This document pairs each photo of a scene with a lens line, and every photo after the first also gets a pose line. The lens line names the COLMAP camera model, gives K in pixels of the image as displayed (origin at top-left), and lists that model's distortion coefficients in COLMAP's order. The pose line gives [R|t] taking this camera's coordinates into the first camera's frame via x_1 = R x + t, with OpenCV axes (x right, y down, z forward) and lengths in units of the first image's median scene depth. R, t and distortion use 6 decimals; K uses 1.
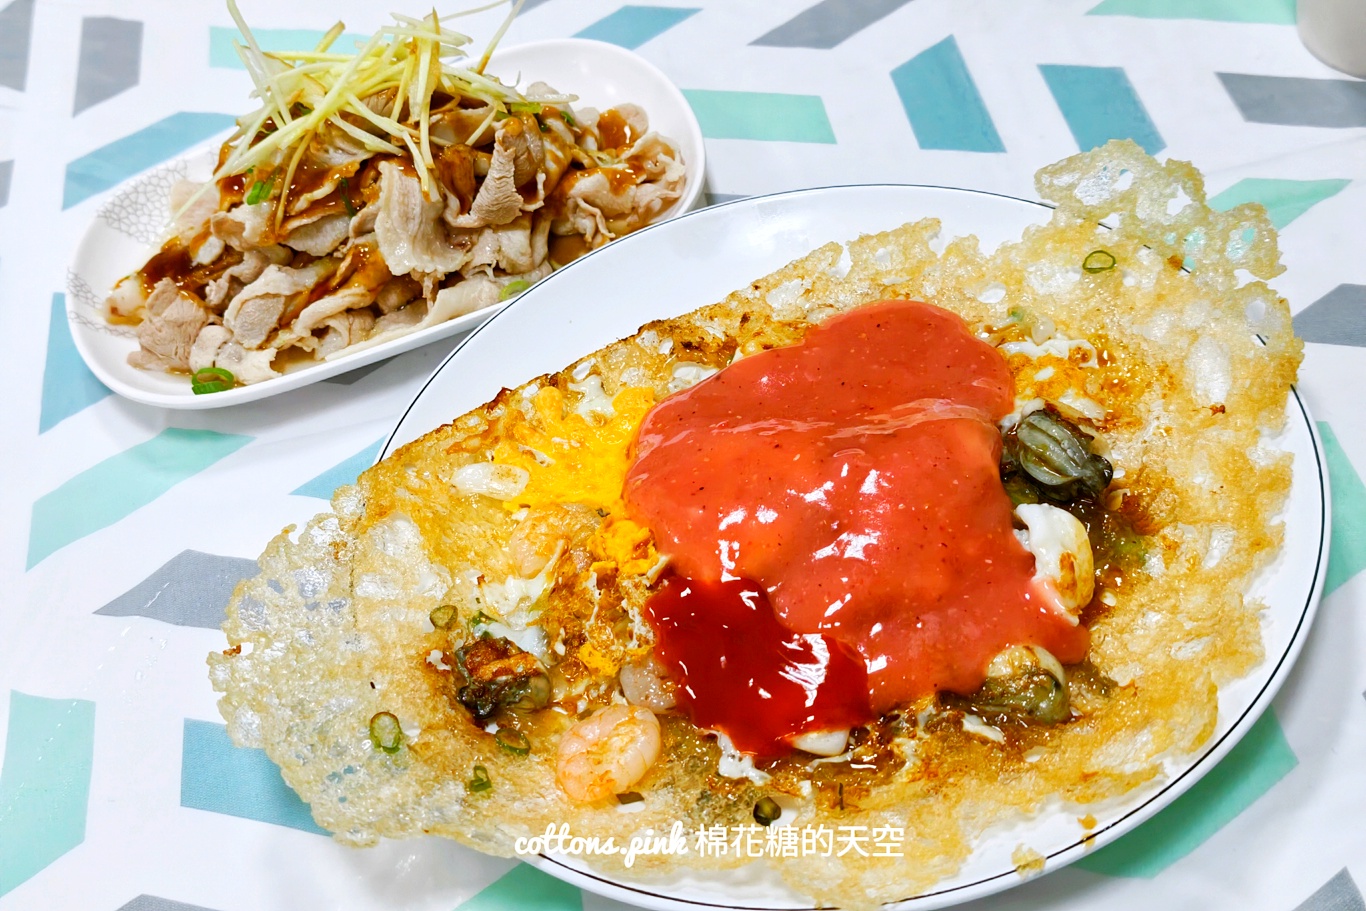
lens RADIAL K [[1810.6, 0, 683.0], [0, 1810.6, 455.5], [0, 0, 1]] dist [-0.015743, -0.083654]
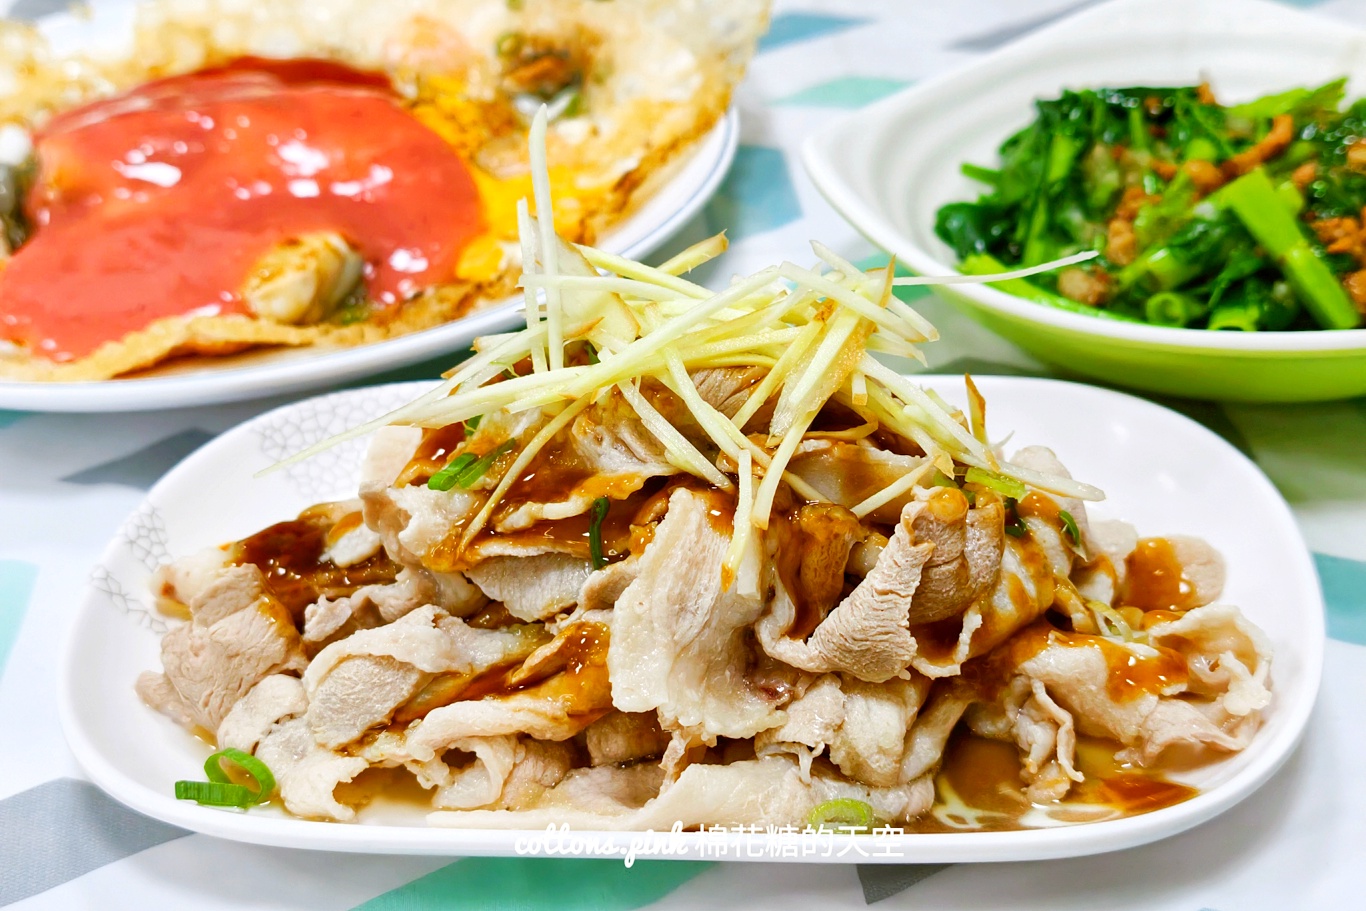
lens RADIAL K [[1805.4, 0, 676.2], [0, 1805.4, 543.9], [0, 0, 1]] dist [0.631264, -3.756983]
pose [[0.903964, 0.315666, -0.288452, -0.013220], [-0.357367, 0.928129, -0.104237, -0.092219], [0.234817, 0.197310, 0.951804, 0.502034]]
